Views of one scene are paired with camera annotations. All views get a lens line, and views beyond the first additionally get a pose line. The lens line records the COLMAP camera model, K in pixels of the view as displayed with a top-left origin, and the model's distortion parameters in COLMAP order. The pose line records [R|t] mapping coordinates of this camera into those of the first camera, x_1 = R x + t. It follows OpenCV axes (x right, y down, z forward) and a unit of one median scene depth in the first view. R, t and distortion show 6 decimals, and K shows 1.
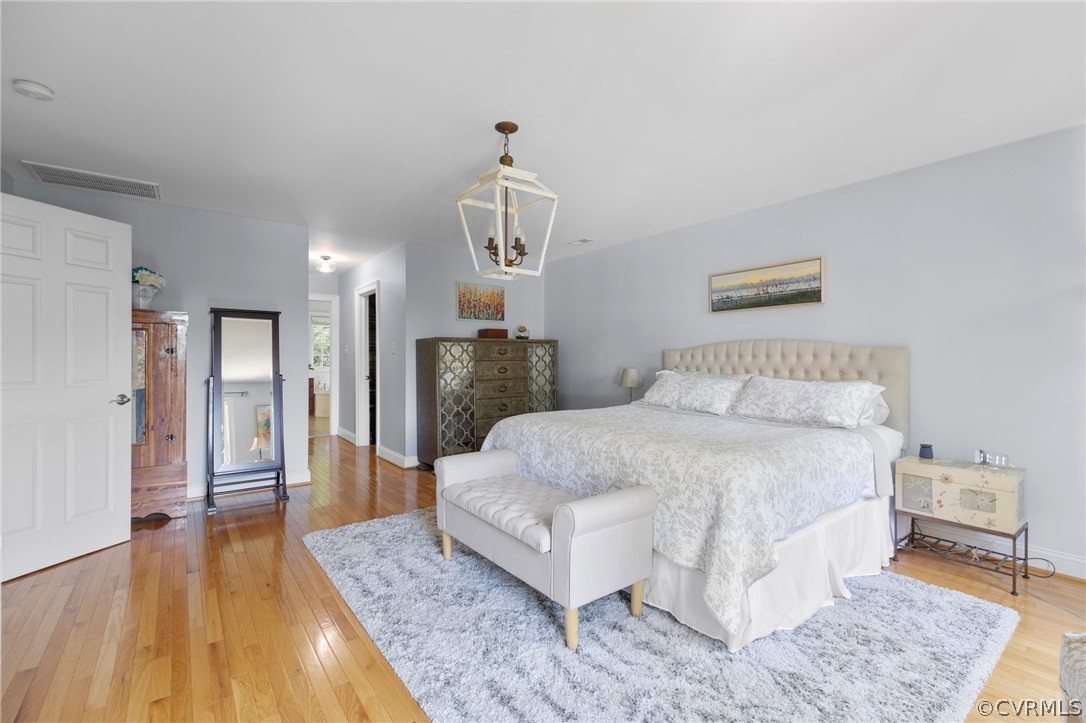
lens RADIAL K [[487.0, 0, 551.8], [0, 487.0, 356.2], [0, 0, 1]] dist [0.001022, -0.000094]
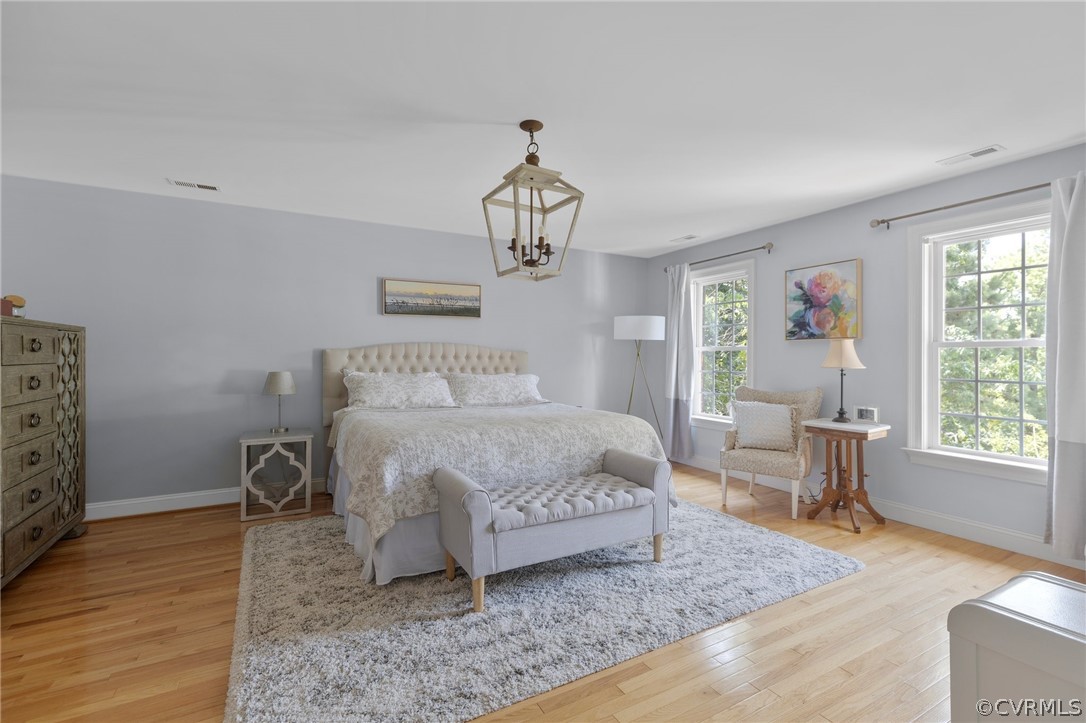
lens RADIAL K [[487.0, 0, 550.1], [0, 487.0, 362.6], [0, 0, 1]] dist [0.001022, -0.000094]
pose [[0.142184, -0.010474, 0.989785, -0.771930], [-0.003604, 0.999932, 0.011099, -0.000697], [-0.989834, -0.005145, 0.142137, 0.607810]]
